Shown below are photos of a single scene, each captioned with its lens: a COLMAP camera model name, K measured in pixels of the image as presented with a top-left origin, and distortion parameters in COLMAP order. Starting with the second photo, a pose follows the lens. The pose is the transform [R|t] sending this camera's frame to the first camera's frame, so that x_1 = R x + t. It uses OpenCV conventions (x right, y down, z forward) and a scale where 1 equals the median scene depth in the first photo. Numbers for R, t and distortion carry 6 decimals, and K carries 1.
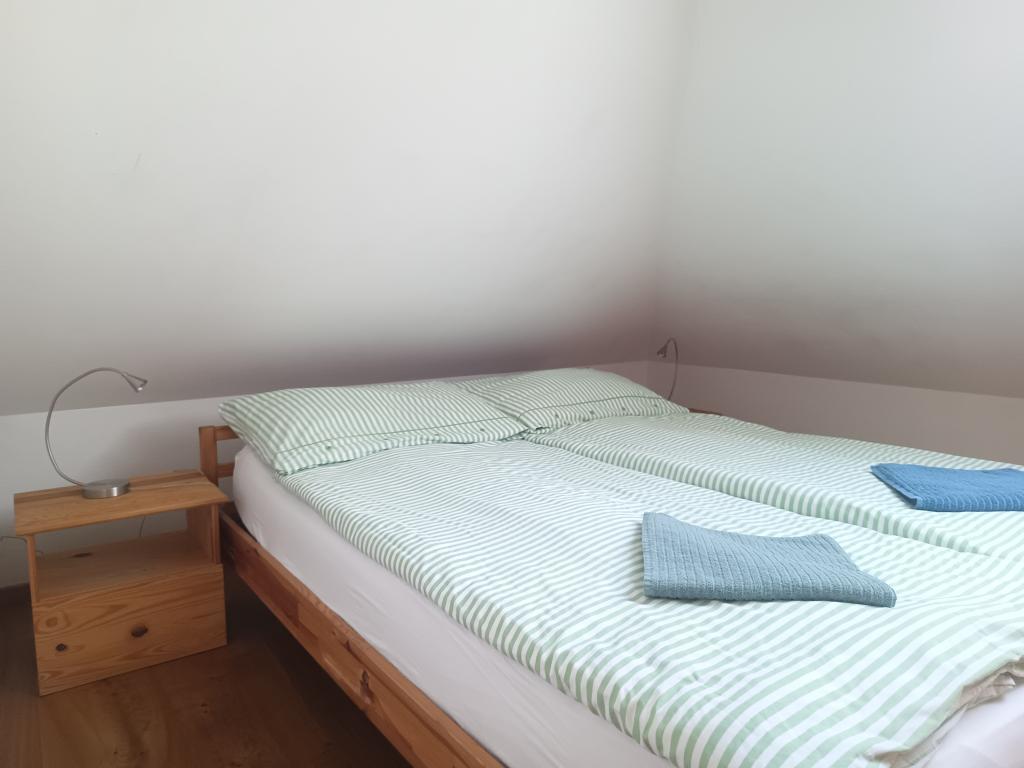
lens RADIAL K [[730.6, 0, 492.2], [0, 730.6, 381.4], [0, 0, 1]] dist [-0.006845, -0.006945]
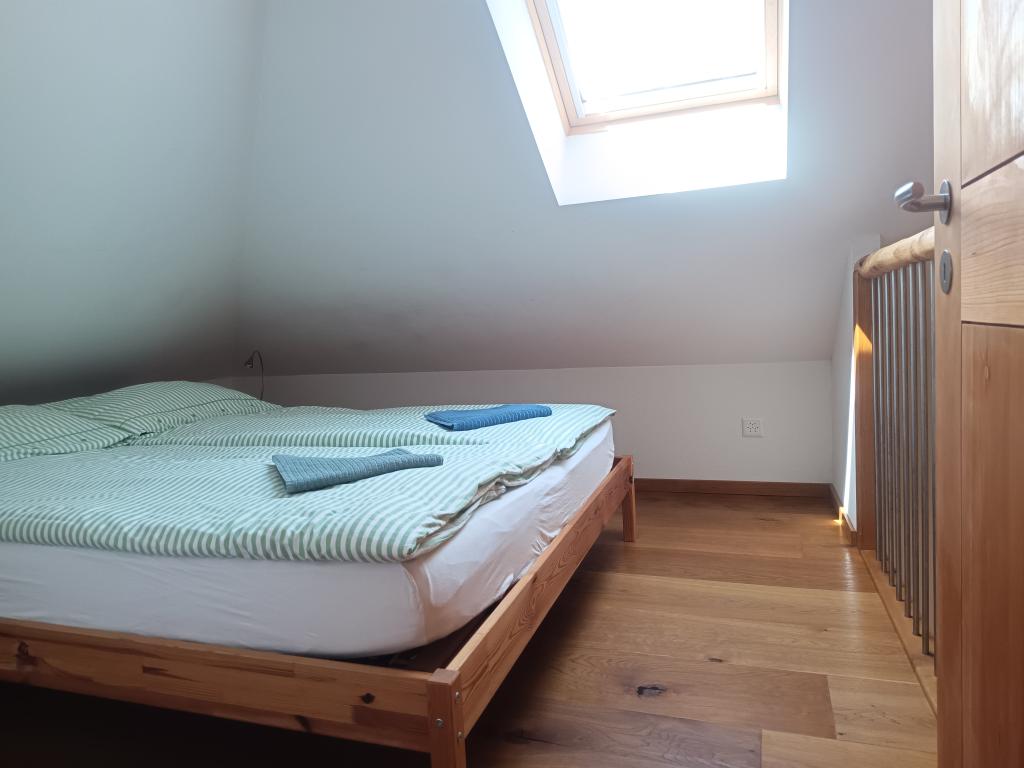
lens RADIAL K [[730.6, 0, 492.2], [0, 730.6, 381.4], [0, 0, 1]] dist [-0.006845, -0.006945]
pose [[0.835545, -0.073334, 0.544506, -0.174273], [0.098701, 0.994964, -0.017455, 0.120834], [-0.540484, 0.068328, 0.838575, -0.332817]]
